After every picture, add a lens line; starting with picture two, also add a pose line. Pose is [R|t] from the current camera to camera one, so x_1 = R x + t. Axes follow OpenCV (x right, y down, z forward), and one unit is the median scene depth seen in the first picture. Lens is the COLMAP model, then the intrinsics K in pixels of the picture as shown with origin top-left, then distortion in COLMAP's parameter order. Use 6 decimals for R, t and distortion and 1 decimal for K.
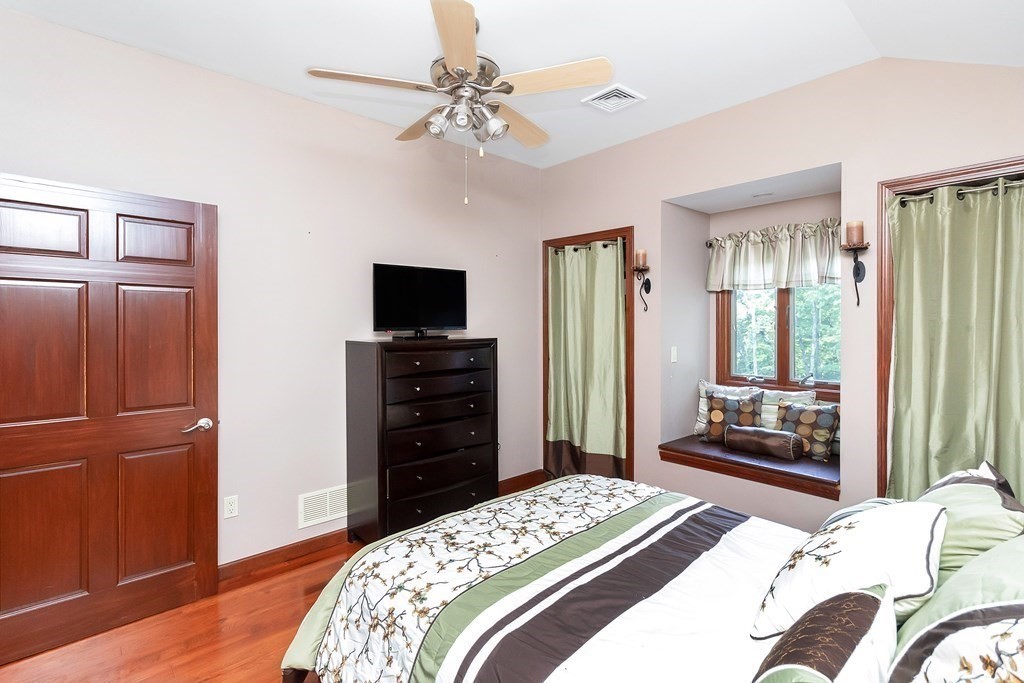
lens RADIAL K [[468.1, 0, 509.6], [0, 468.1, 323.7], [0, 0, 1]] dist [0.001841, 0.000130]
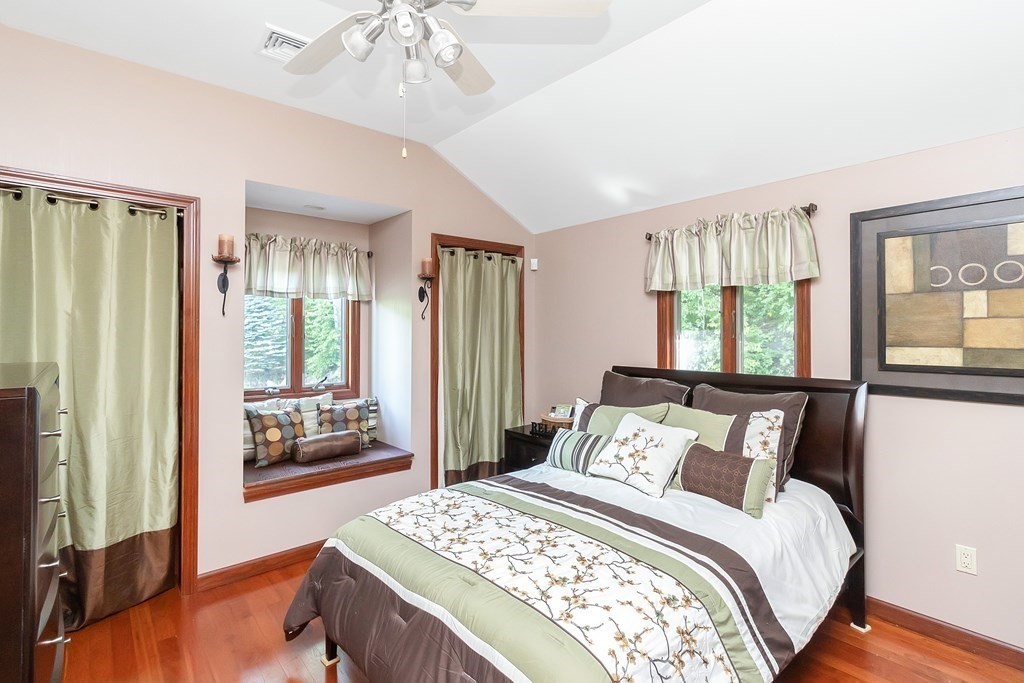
lens RADIAL K [[483.4, 0, 517.9], [0, 483.4, 332.9], [0, 0, 1]] dist [0.006922, 0.001004]
pose [[0.036928, -0.000559, 0.999318, -0.899293], [0.001862, 0.999998, 0.000491, 0.000103], [-0.999316, 0.001843, 0.036929, 0.923598]]
